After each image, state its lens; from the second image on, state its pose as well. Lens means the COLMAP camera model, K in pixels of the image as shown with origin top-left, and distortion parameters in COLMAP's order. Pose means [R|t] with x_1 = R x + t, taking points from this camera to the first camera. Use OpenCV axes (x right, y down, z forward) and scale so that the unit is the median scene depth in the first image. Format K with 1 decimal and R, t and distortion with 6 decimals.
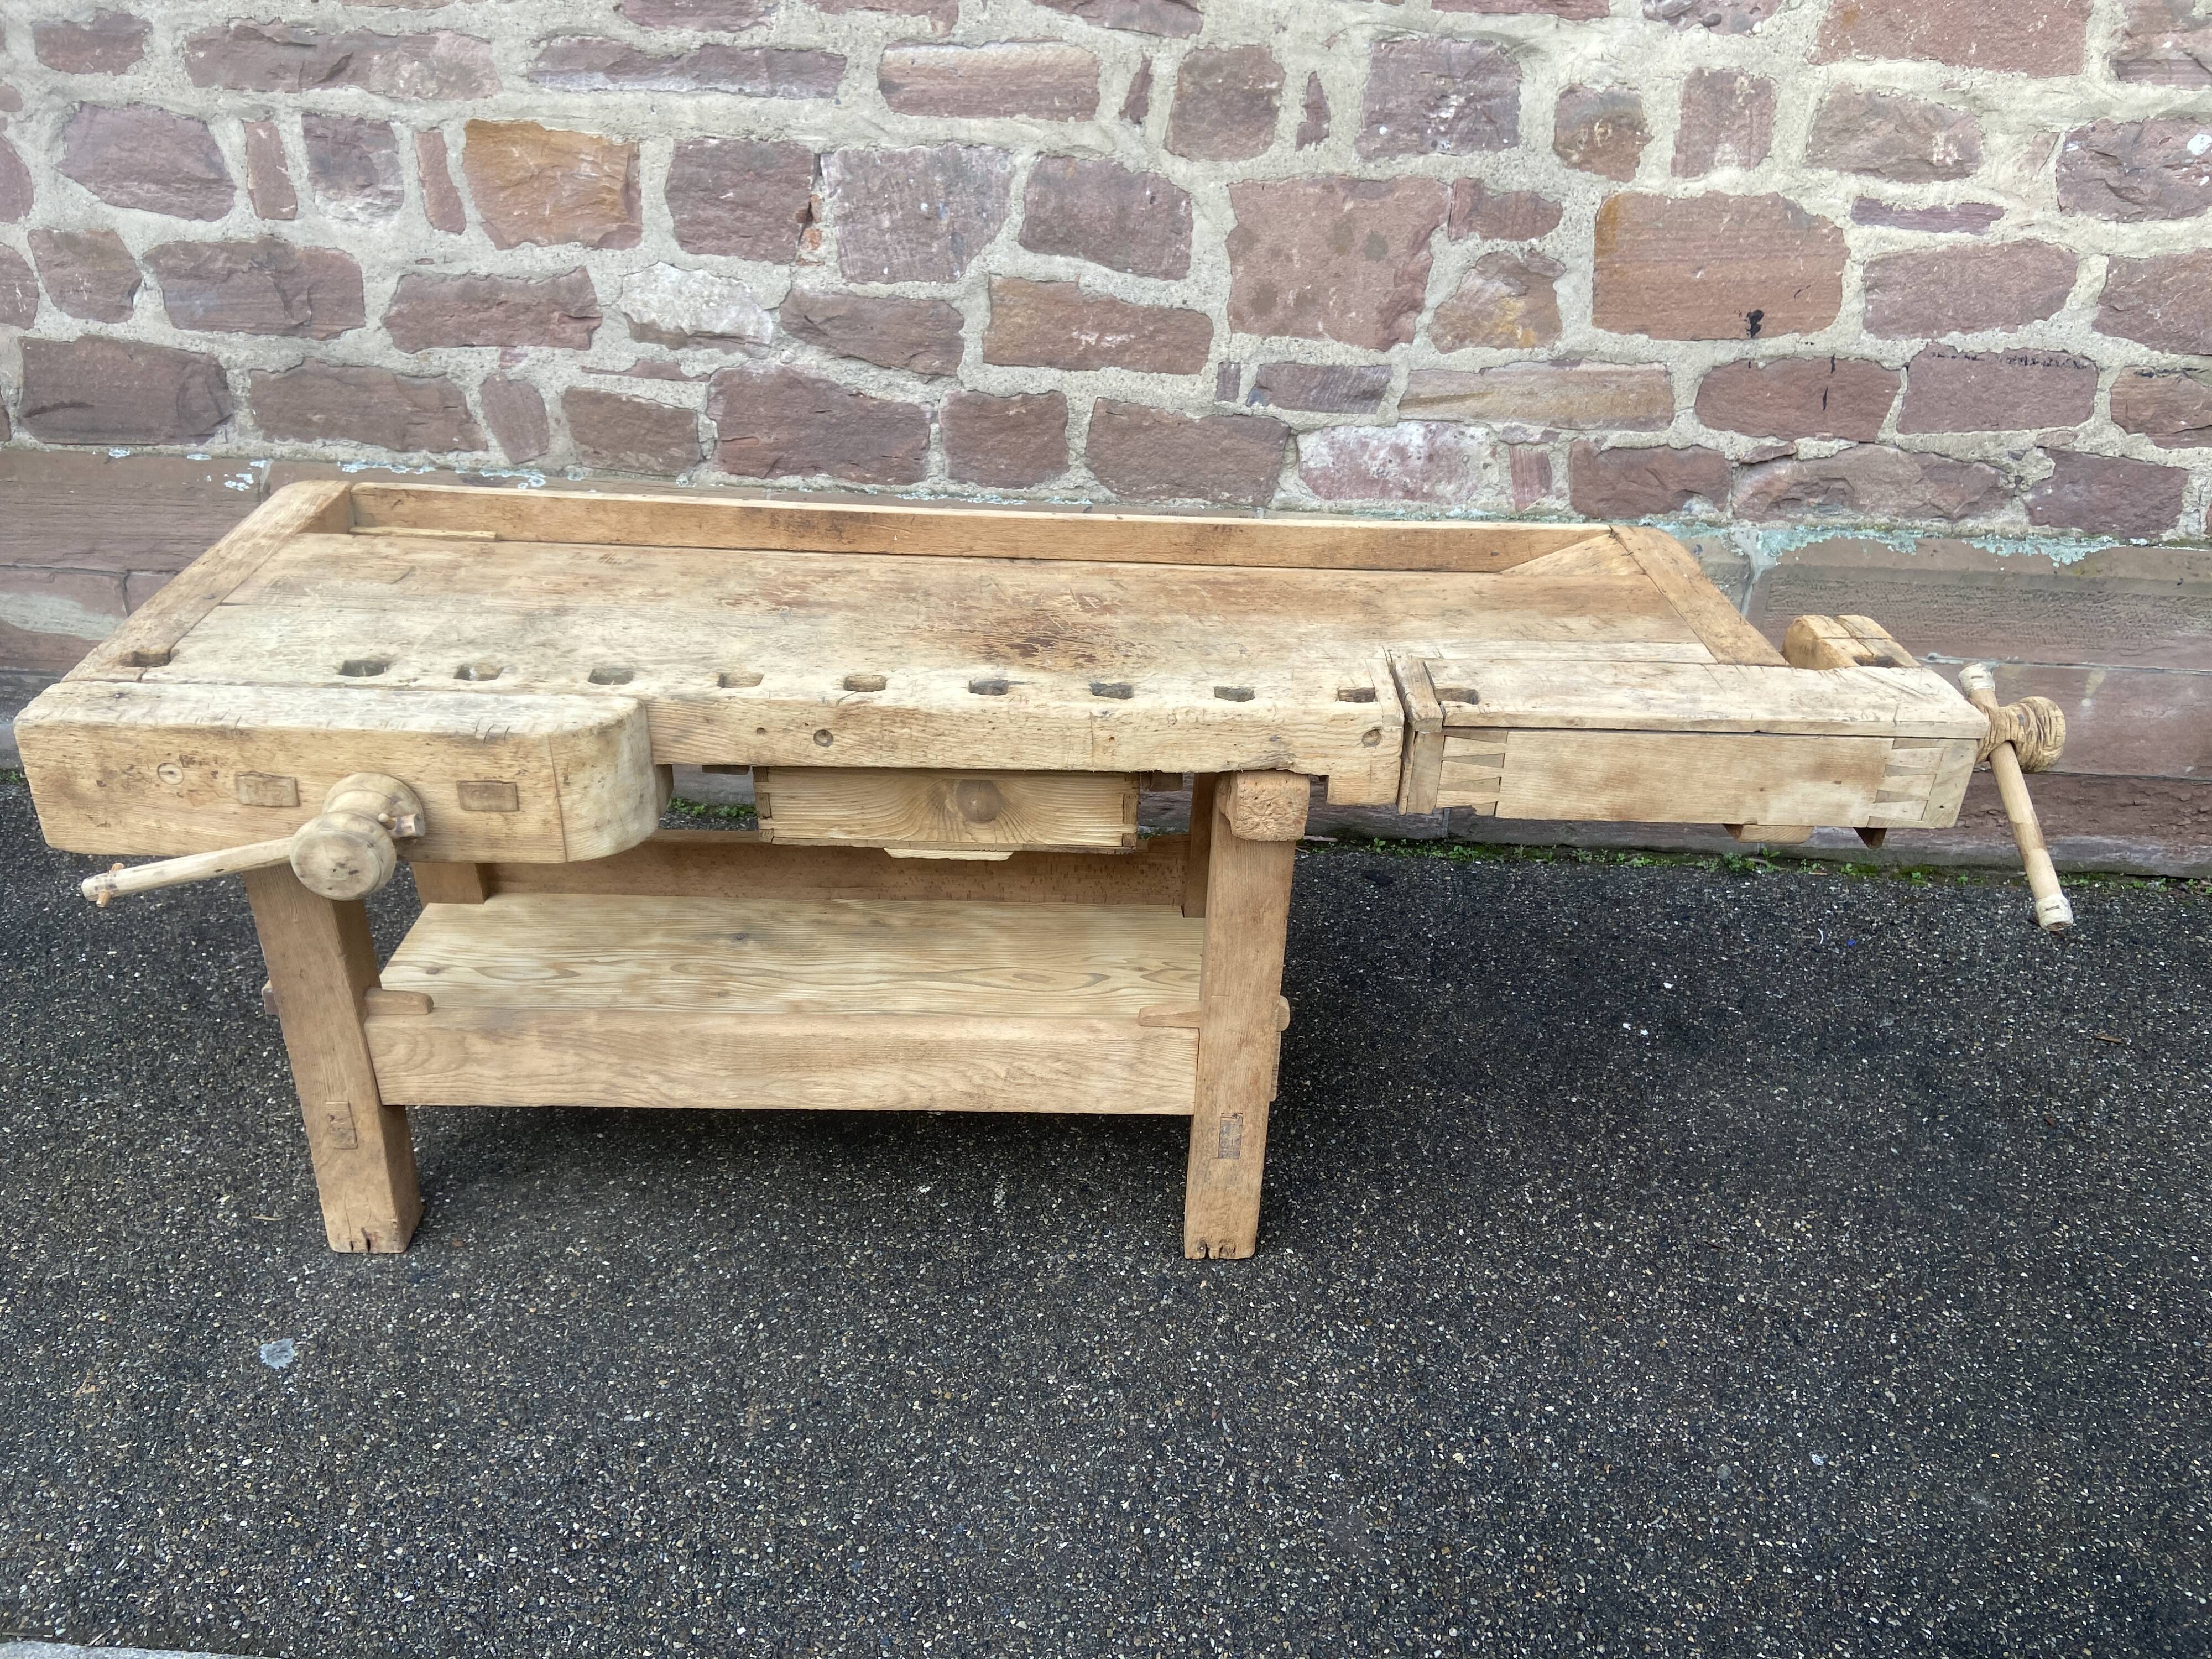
lens RADIAL K [[1669.1, 0, 1109.9], [0, 1669.1, 834.3], [0, 0, 1]] dist [0.123527, -0.158088]
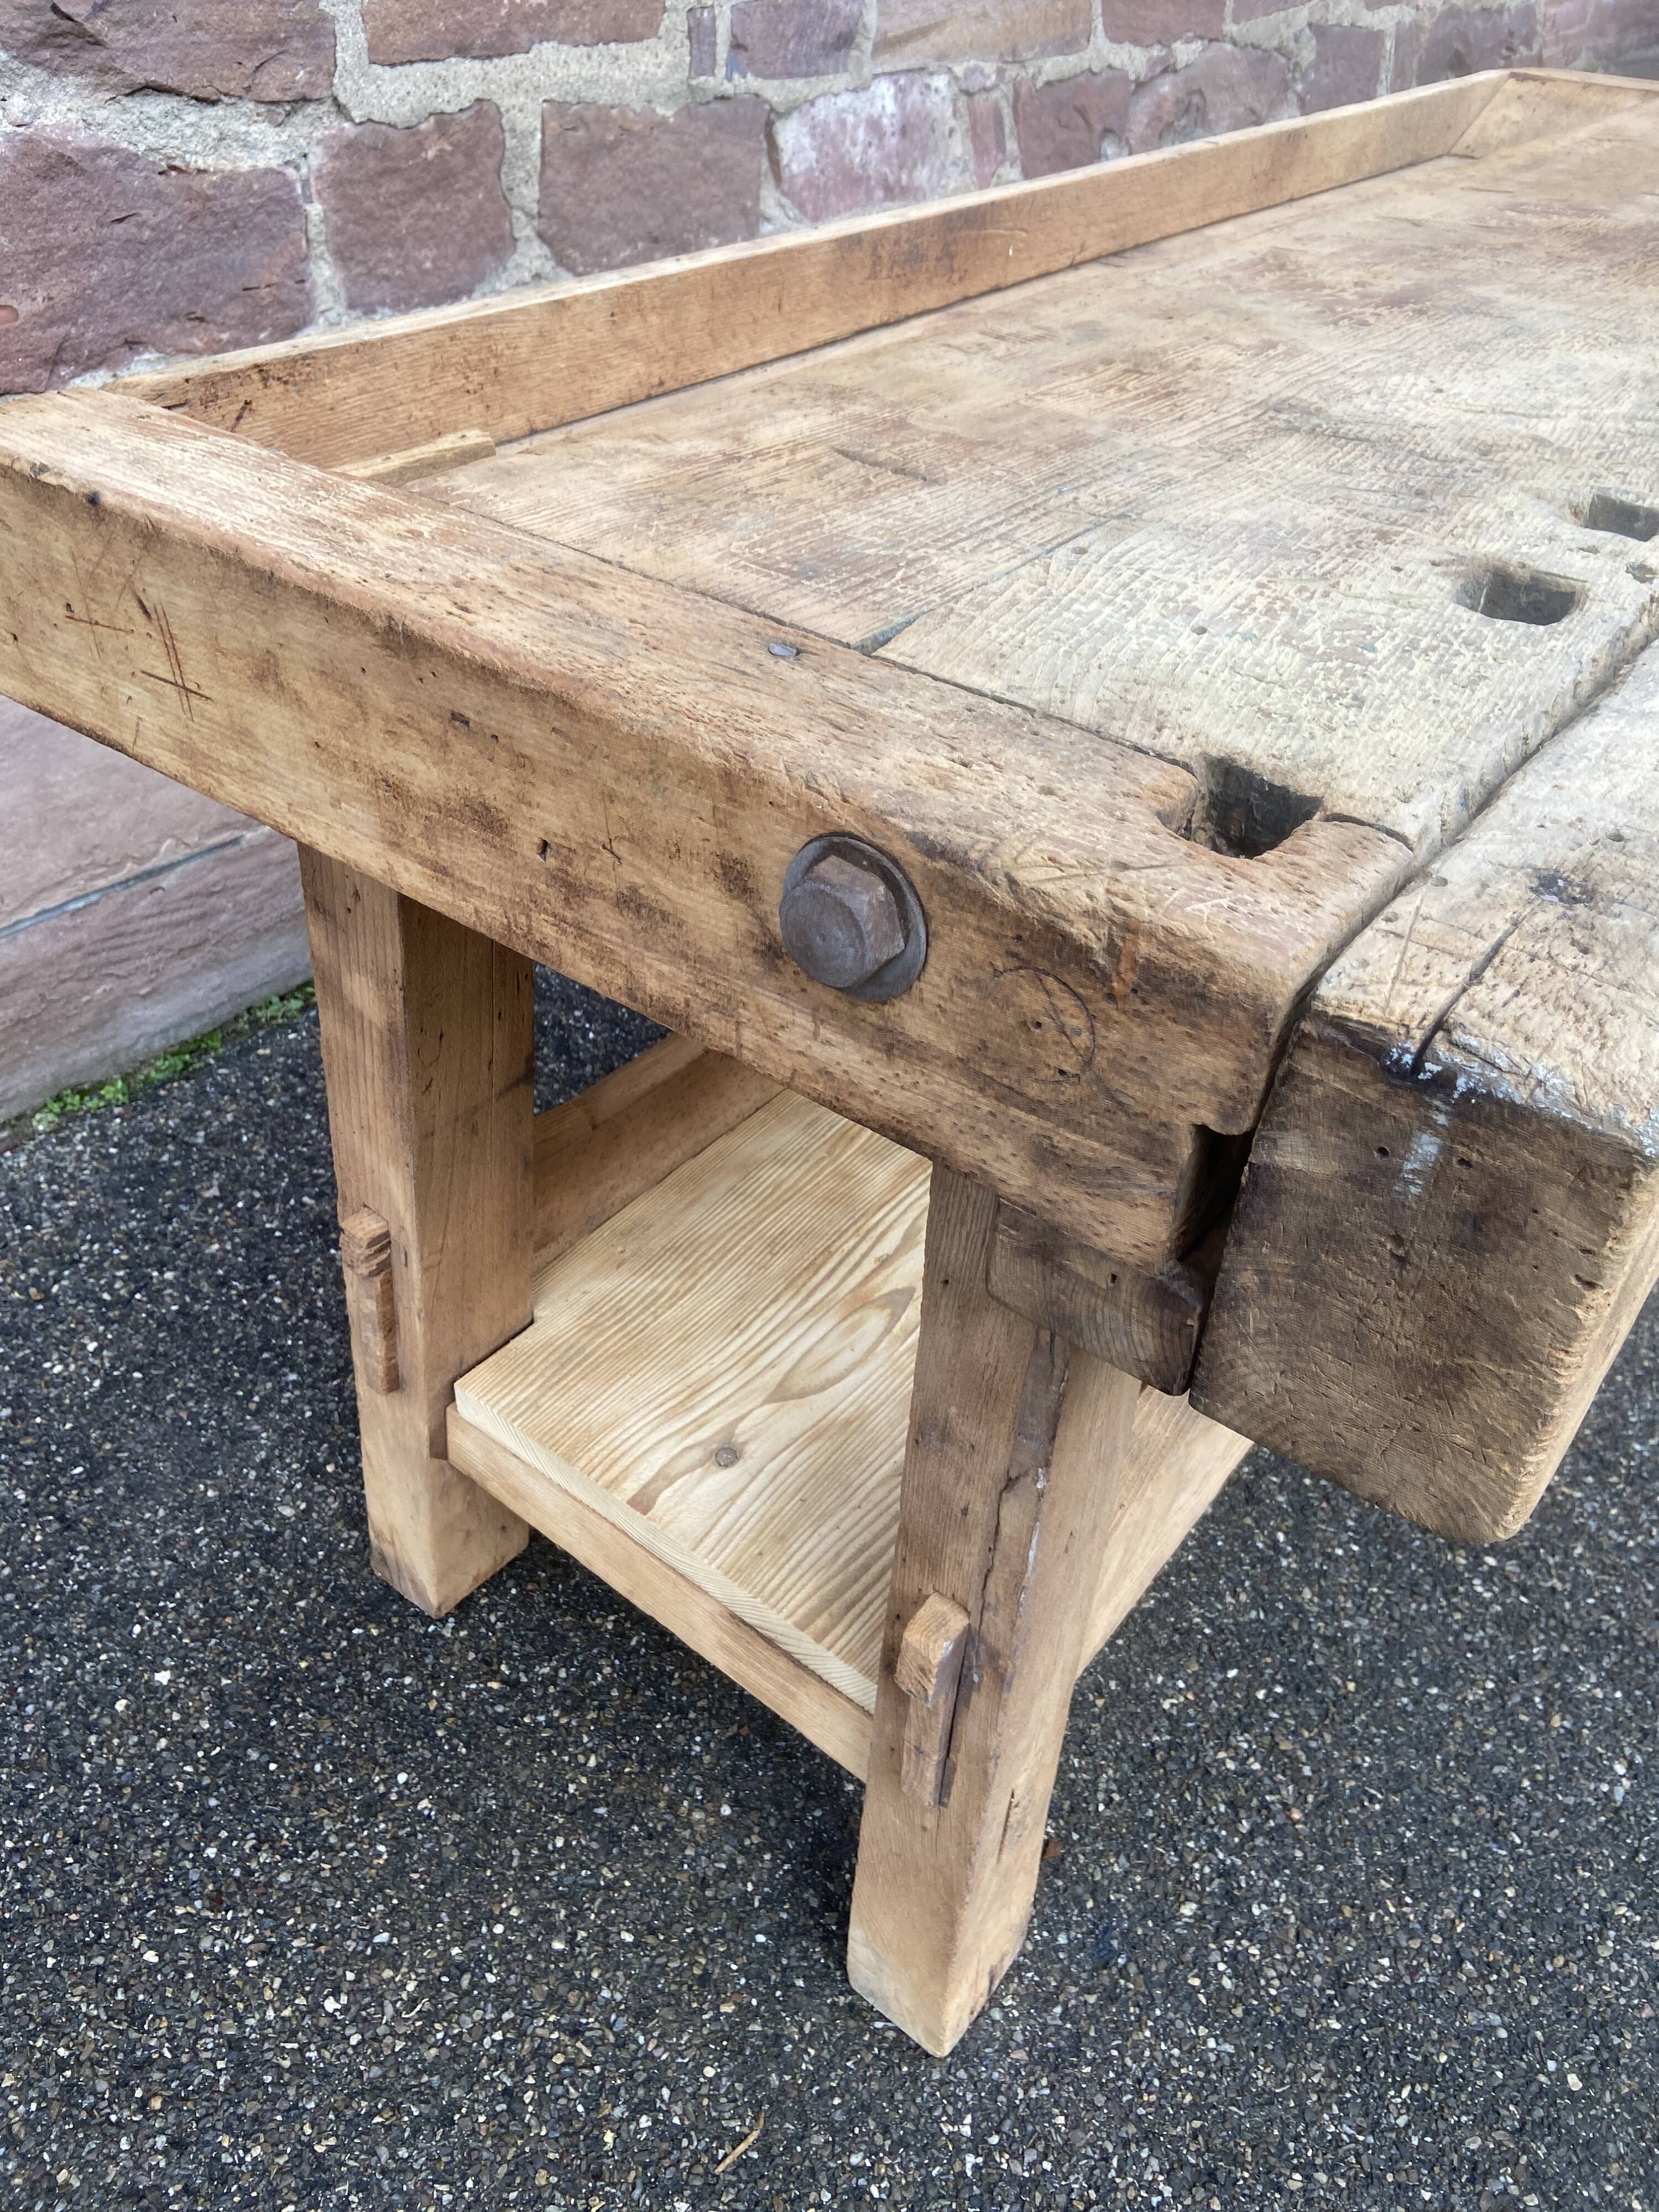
lens RADIAL K [[1669.1, 0, 822.5], [0, 1669.1, 1086.7], [0, 0, 1]] dist [0.123527, -0.158088]
pose [[0.632257, -0.485992, 0.603376, -0.505841], [0.383028, 0.873034, 0.301828, -0.109090], [-0.673454, 0.040278, 0.738131, 0.543034]]
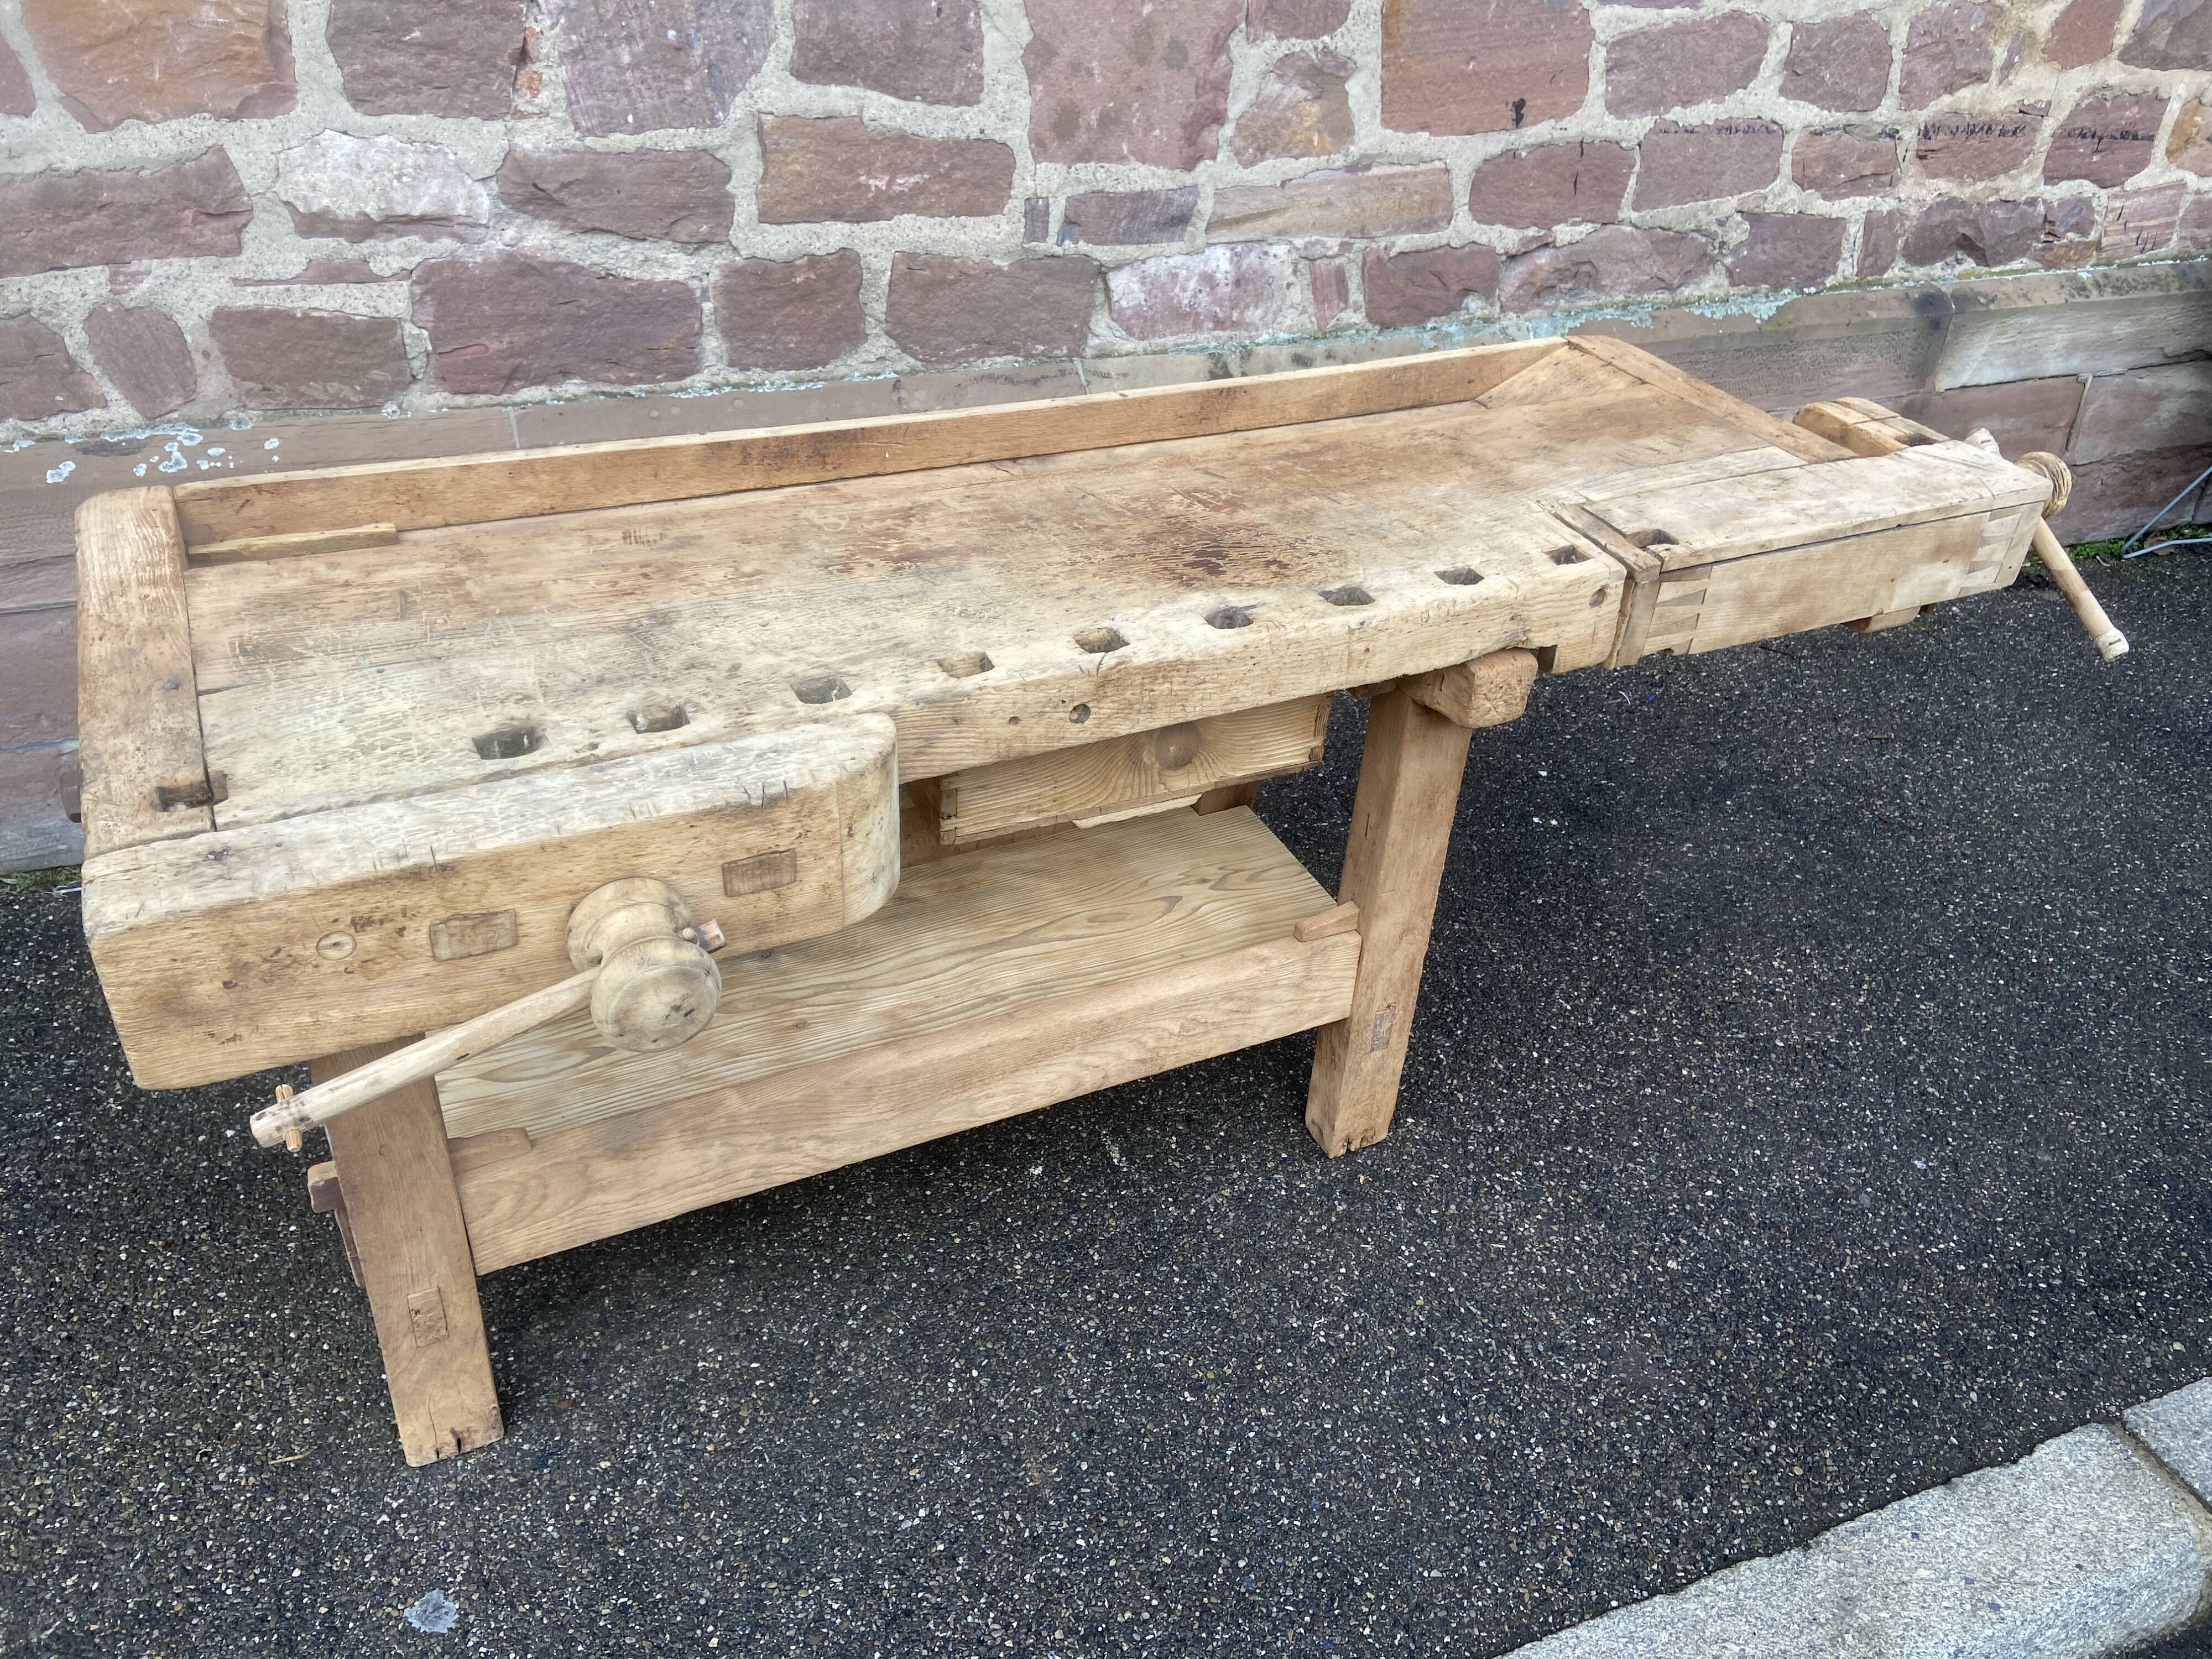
lens RADIAL K [[1669.1, 0, 1127.4], [0, 1669.1, 841.9], [0, 0, 1]] dist [0.123527, -0.158088]
pose [[0.905656, -0.226775, 0.358274, -0.301622], [0.185282, 0.971677, 0.146677, -0.073692], [-0.381389, -0.066457, 0.922023, 0.133547]]
